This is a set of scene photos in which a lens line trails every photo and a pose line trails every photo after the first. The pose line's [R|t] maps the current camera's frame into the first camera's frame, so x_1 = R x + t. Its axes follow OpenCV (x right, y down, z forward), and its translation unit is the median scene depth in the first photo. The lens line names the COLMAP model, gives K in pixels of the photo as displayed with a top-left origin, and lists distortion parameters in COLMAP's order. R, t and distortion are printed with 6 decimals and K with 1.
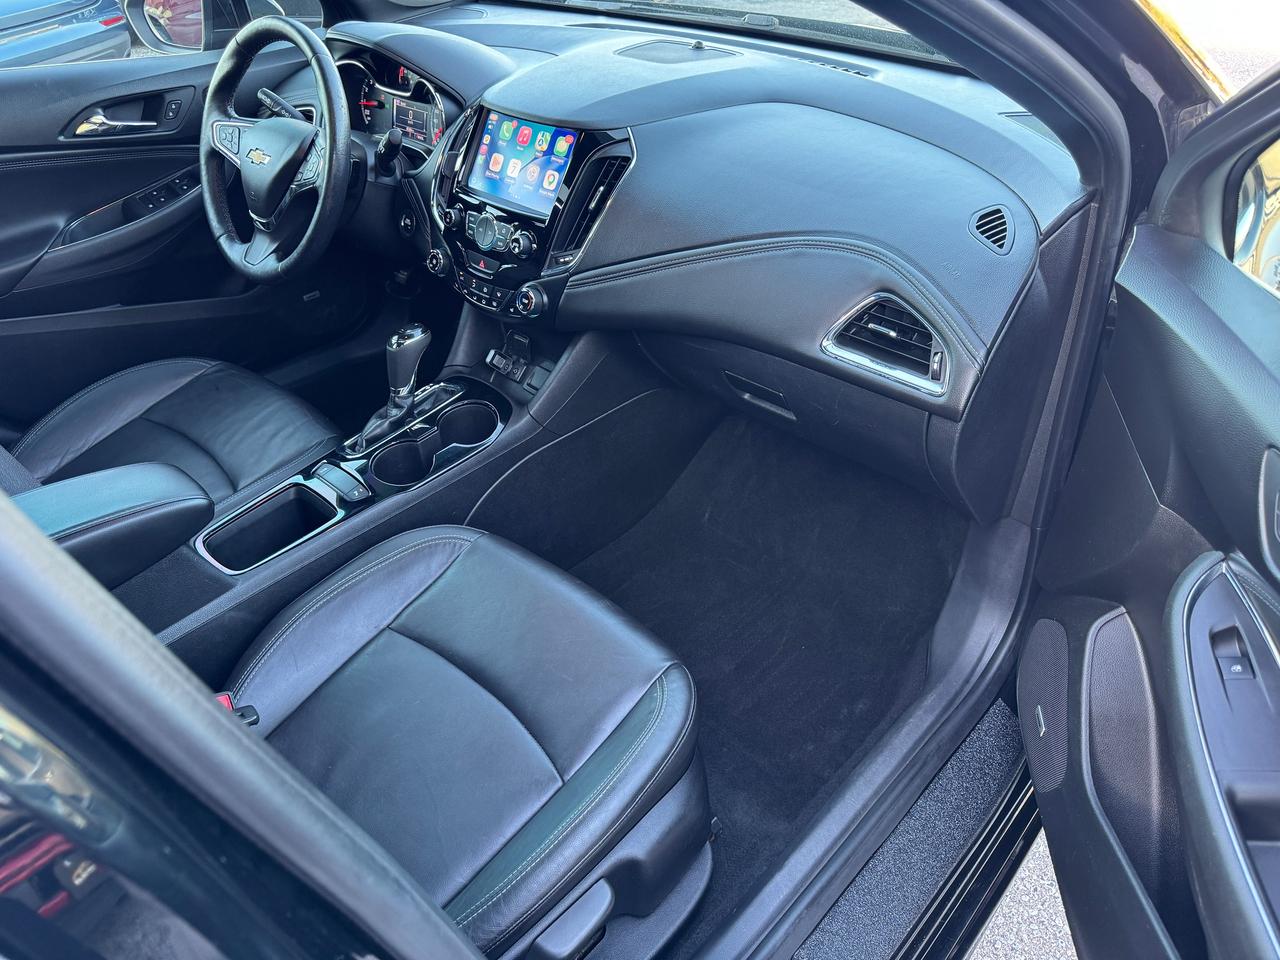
lens RADIAL K [[879.8, 0, 637.0], [0, 879.8, 458.4], [0, 0, 1]] dist [0.006474, -0.005769]
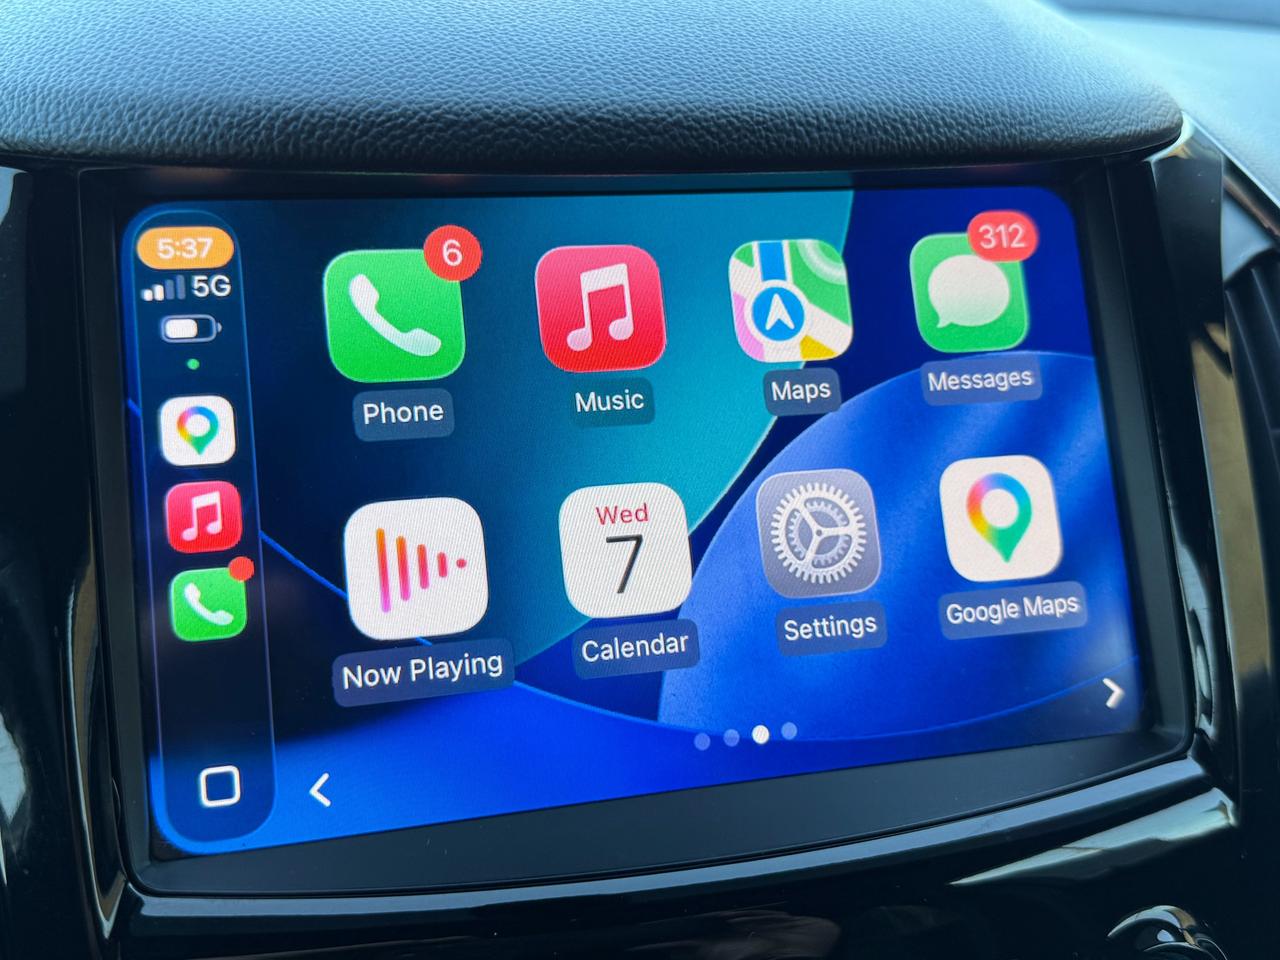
lens RADIAL K [[1329.8, 0, 645.6], [0, 1329.8, 467.8], [0, 0, 1]] dist [0.169268, -0.441061]
pose [[0.536783, -0.294015, 0.790835, -0.294623], [0.459827, 0.887827, 0.017964, -0.346919], [-0.707406, 0.354005, 0.611766, 0.883427]]
